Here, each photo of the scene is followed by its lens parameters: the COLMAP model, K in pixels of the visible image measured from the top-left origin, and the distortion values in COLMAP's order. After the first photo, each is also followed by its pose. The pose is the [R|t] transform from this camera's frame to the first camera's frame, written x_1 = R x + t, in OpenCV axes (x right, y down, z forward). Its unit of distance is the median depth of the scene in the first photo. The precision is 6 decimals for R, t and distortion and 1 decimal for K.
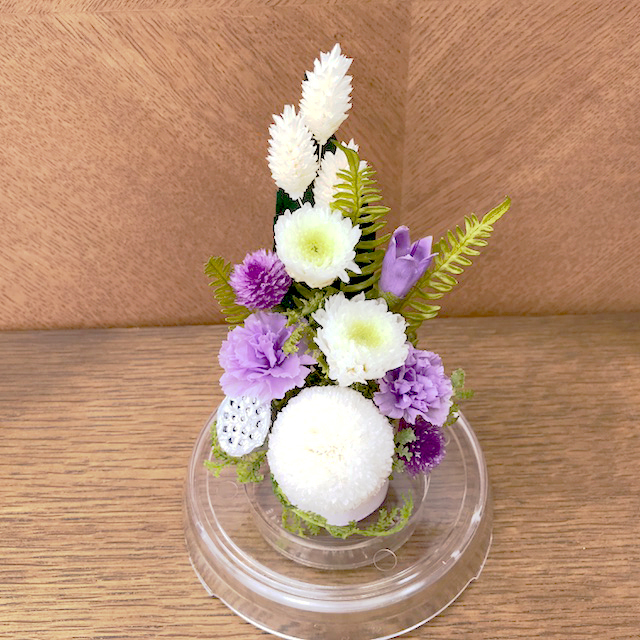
lens RADIAL K [[742.2, 0, 320.0], [0, 742.2, 320.0], [0, 0, 1]] dist [-0.027773, 0.044698]
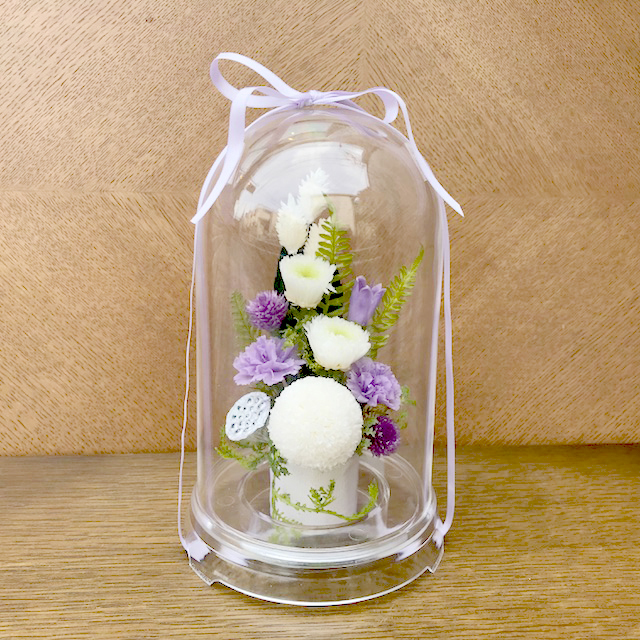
lens RADIAL K [[742.1, 0, 319.5], [0, 742.1, 306.5], [0, 0, 1]] dist [0.021340, -0.063978]
pose [[0.996437, 0.024713, 0.080634, -0.064090], [0.016167, 0.882396, -0.470229, 0.415980], [-0.082771, 0.469857, 0.878853, -0.167012]]
